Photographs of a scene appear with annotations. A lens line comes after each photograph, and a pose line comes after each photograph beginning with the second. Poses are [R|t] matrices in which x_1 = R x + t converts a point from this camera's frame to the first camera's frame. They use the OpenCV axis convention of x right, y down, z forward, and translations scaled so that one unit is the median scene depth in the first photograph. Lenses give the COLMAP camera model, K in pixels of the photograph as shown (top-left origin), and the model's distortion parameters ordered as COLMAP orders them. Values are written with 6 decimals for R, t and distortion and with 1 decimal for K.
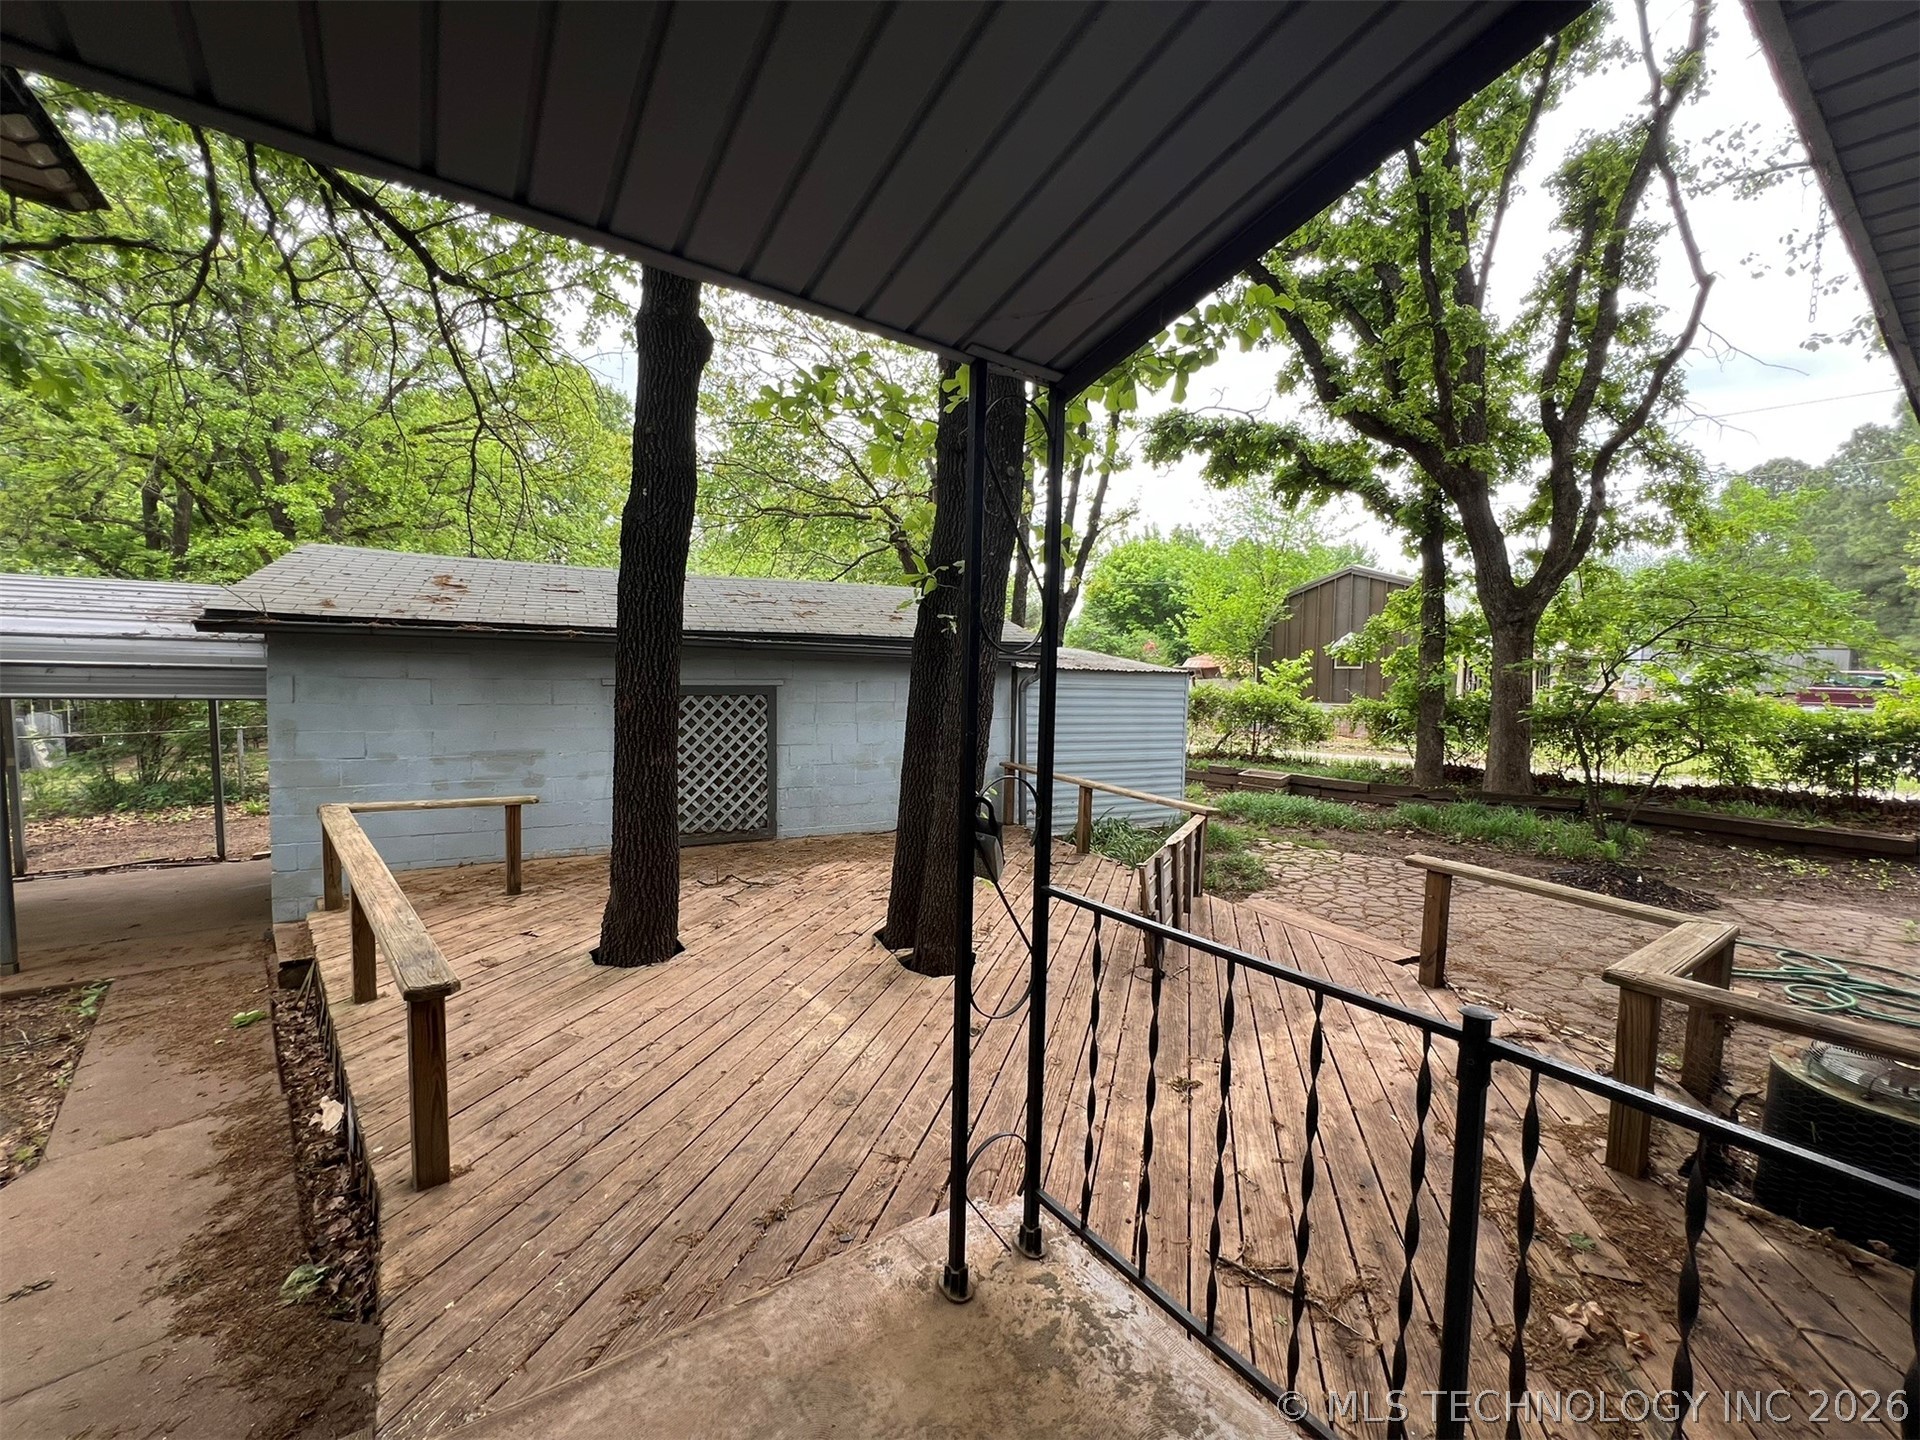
lens RADIAL K [[765.4, 0, 961.3], [0, 765.4, 720.7], [0, 0, 1]] dist [-0.008481, 0.000523]
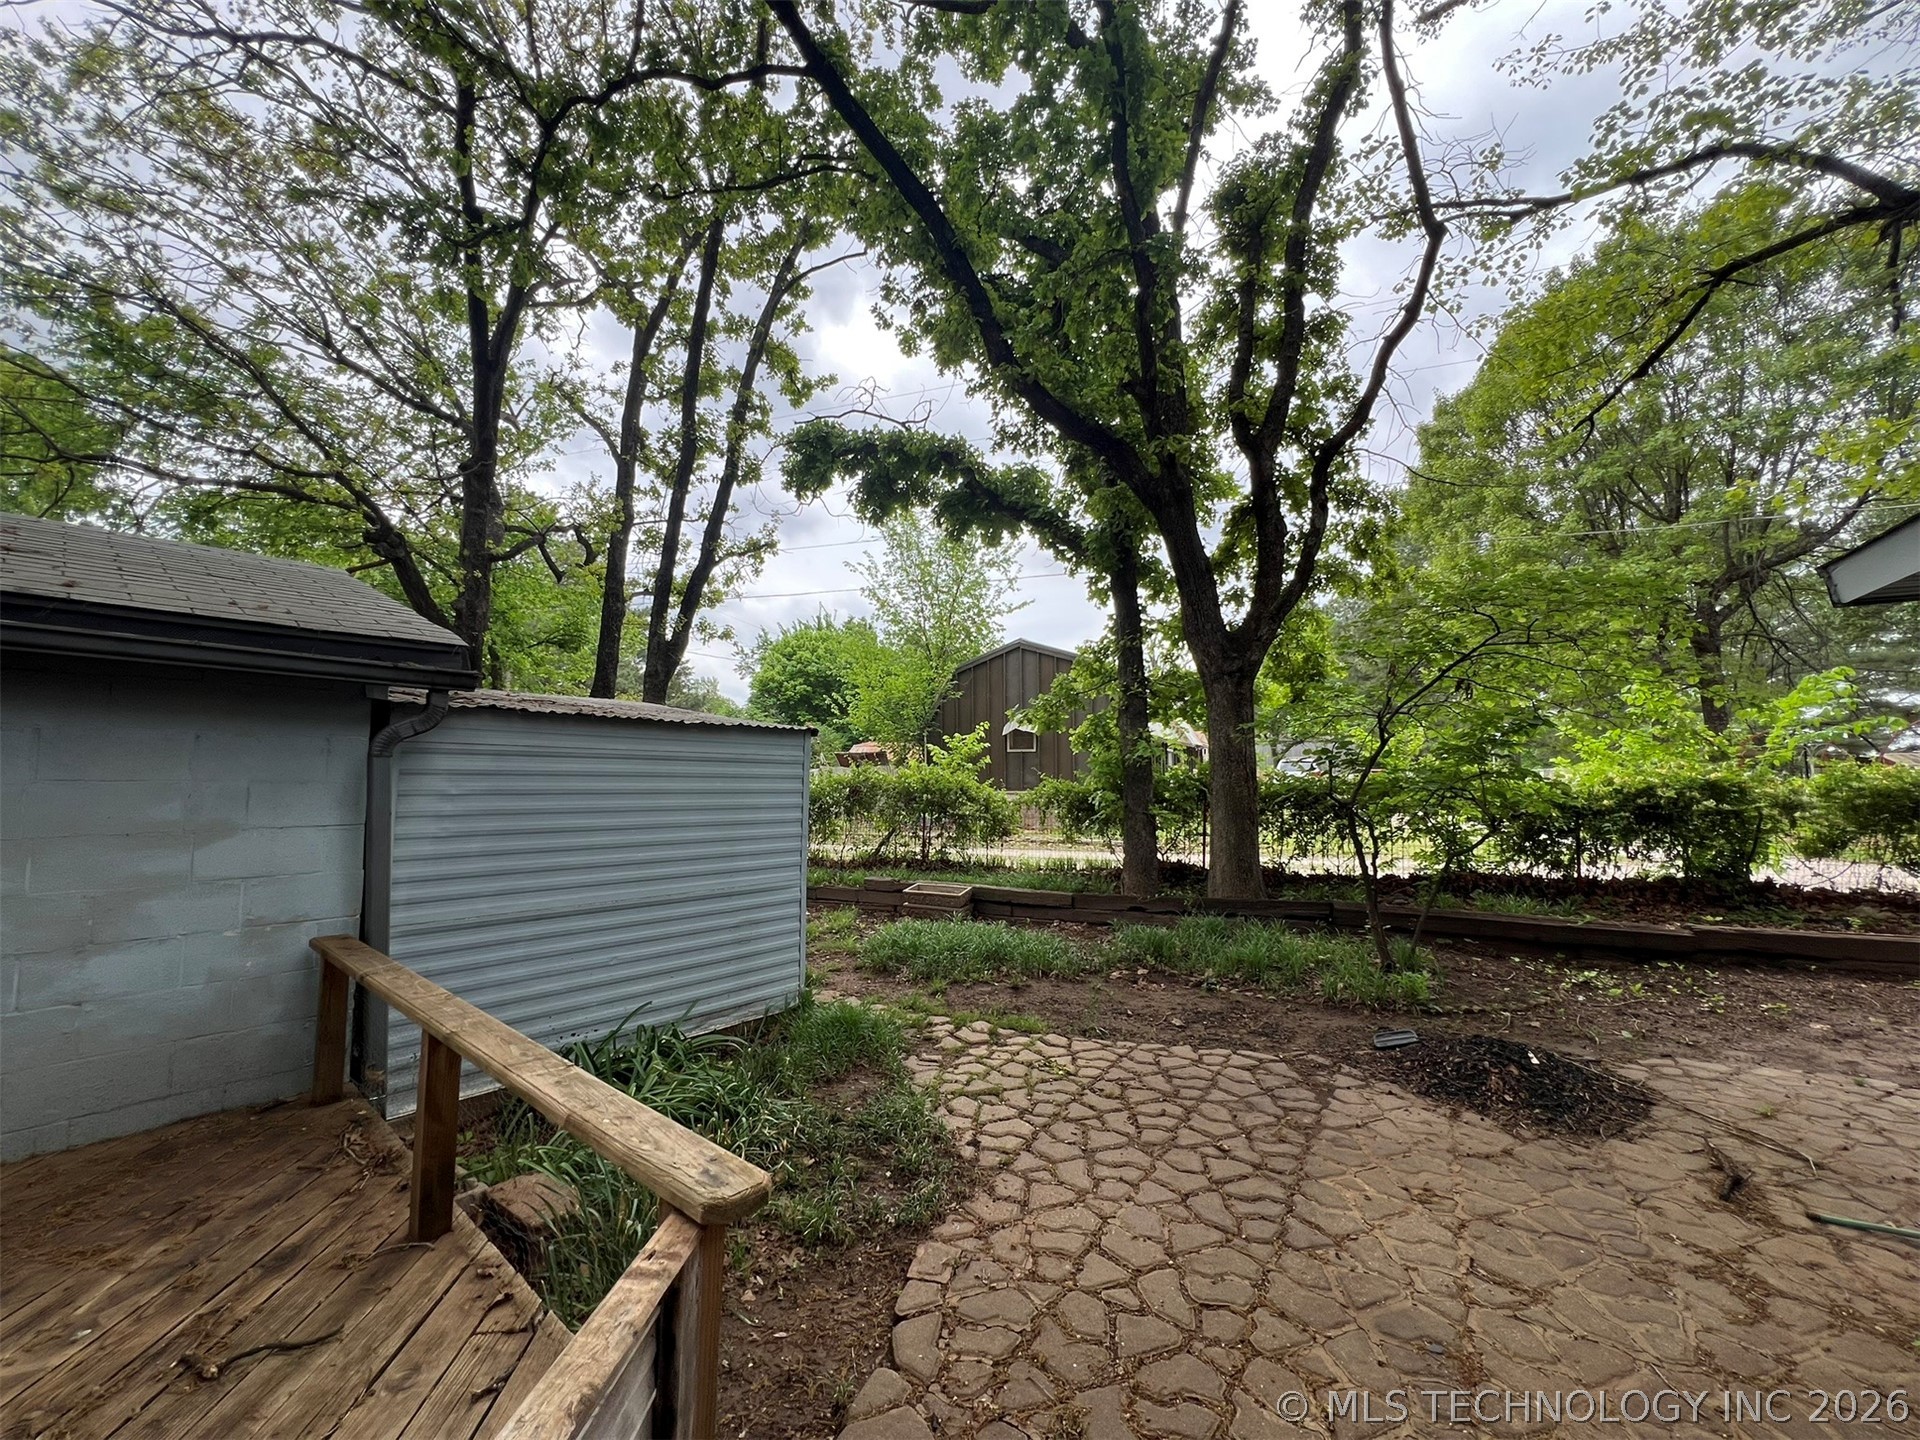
lens RADIAL K [[769.8, 0, 959.2], [0, 769.8, 723.3], [0, 0, 1]] dist [-0.003955, 0.001406]
pose [[0.918192, 0.012048, 0.395953, 0.130016], [0.036798, 0.992621, -0.115536, 0.001135], [-0.394423, 0.120654, 0.910974, 0.323798]]
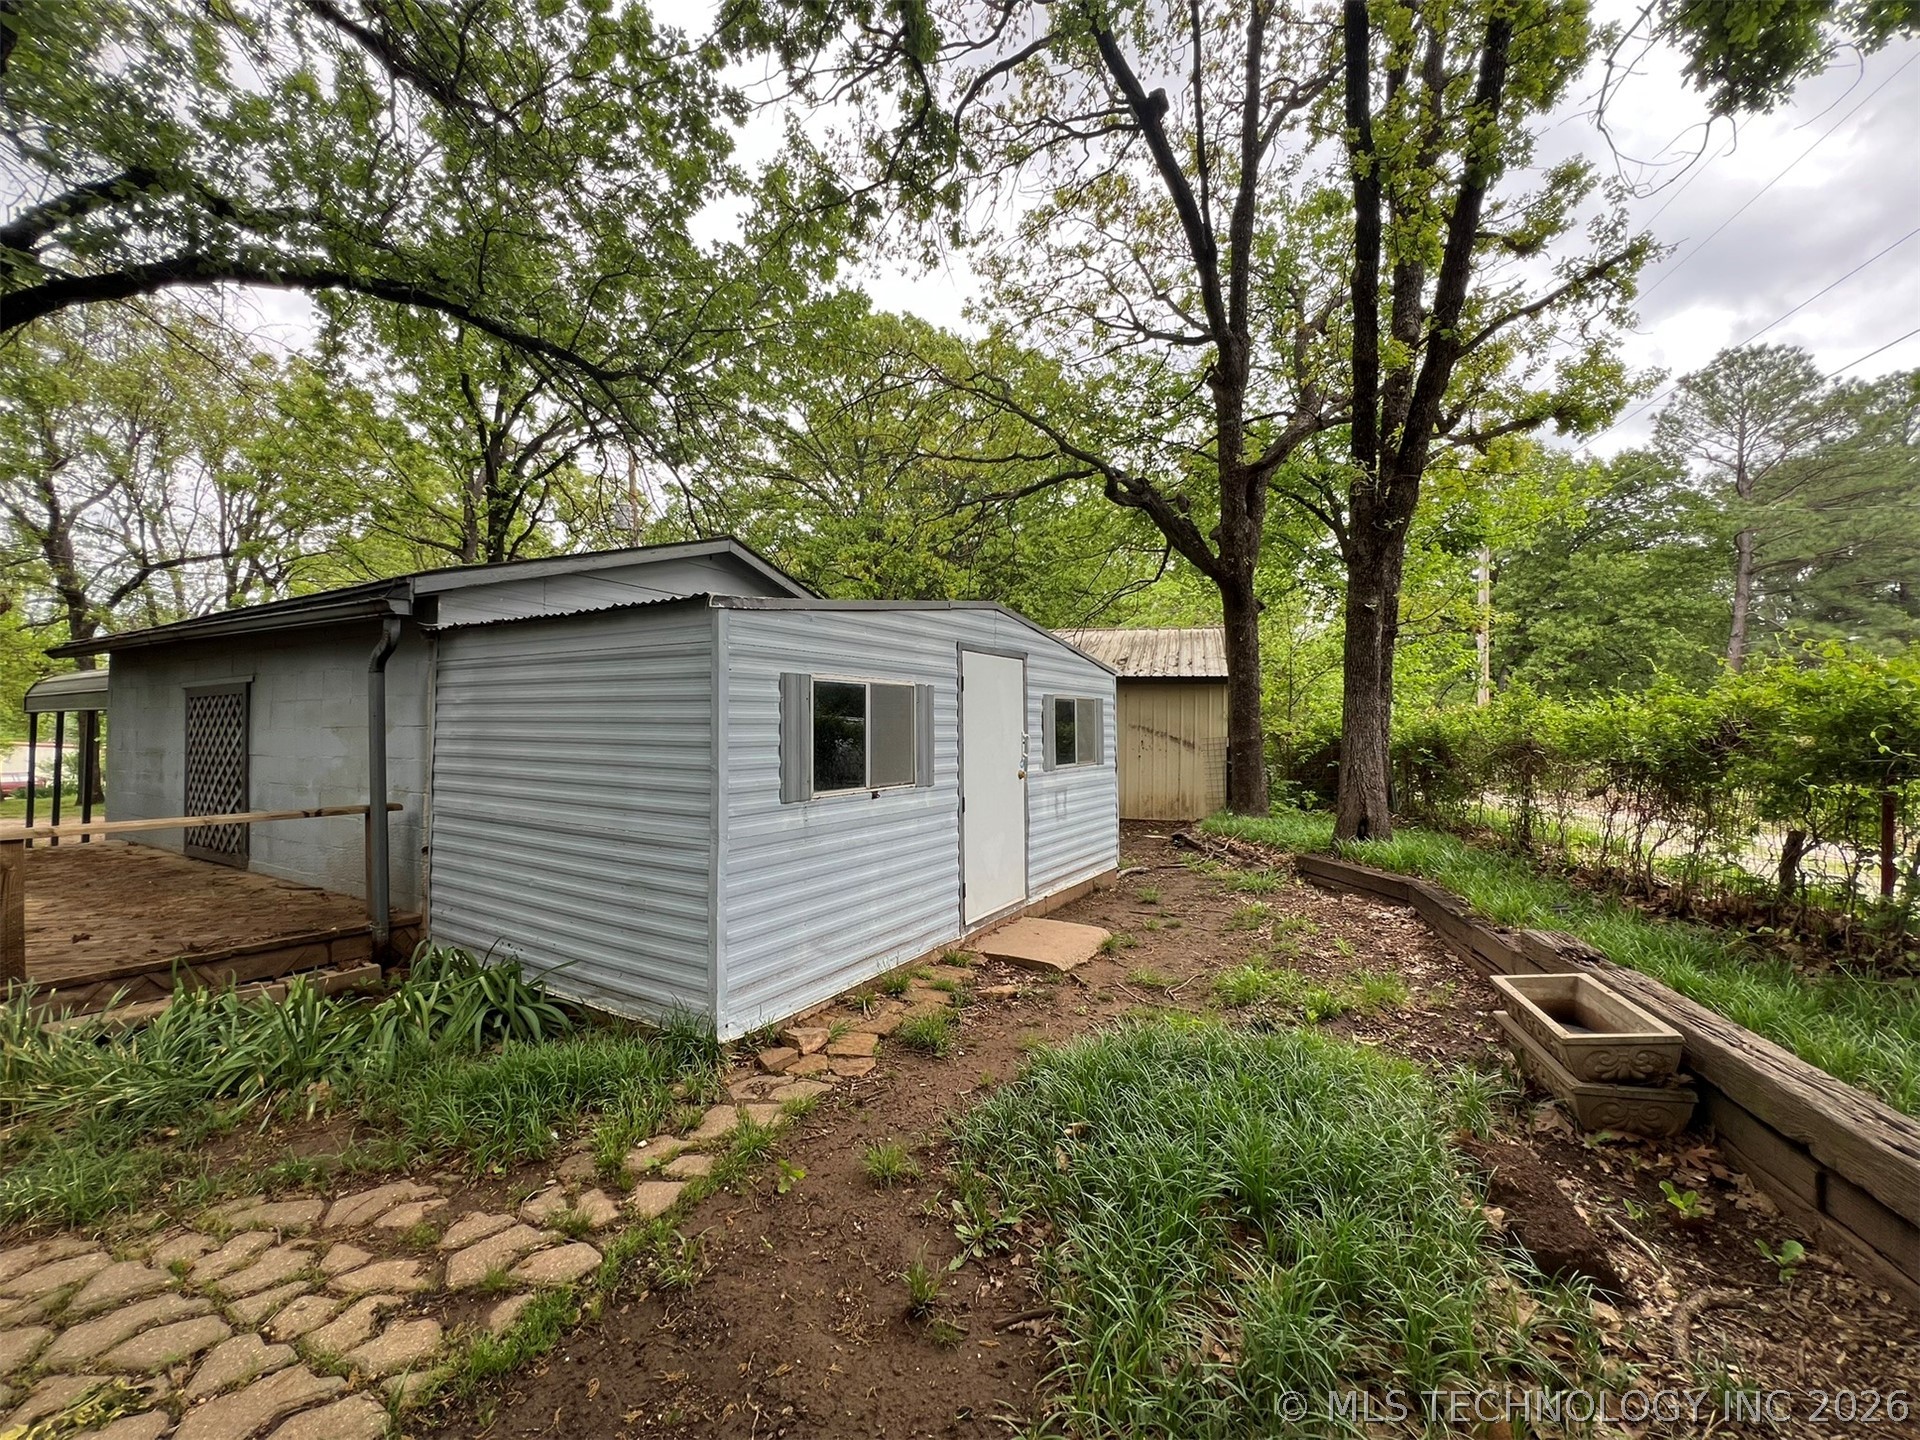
lens RADIAL K [[765.4, 0, 961.3], [0, 765.4, 720.7], [0, 0, 1]] dist [-0.008481, 0.000523]
pose [[0.534995, -0.027897, -0.844395, 0.484816], [-0.041811, 0.997356, -0.059441, 0.005606], [0.843820, 0.067106, 0.532414, 0.684350]]
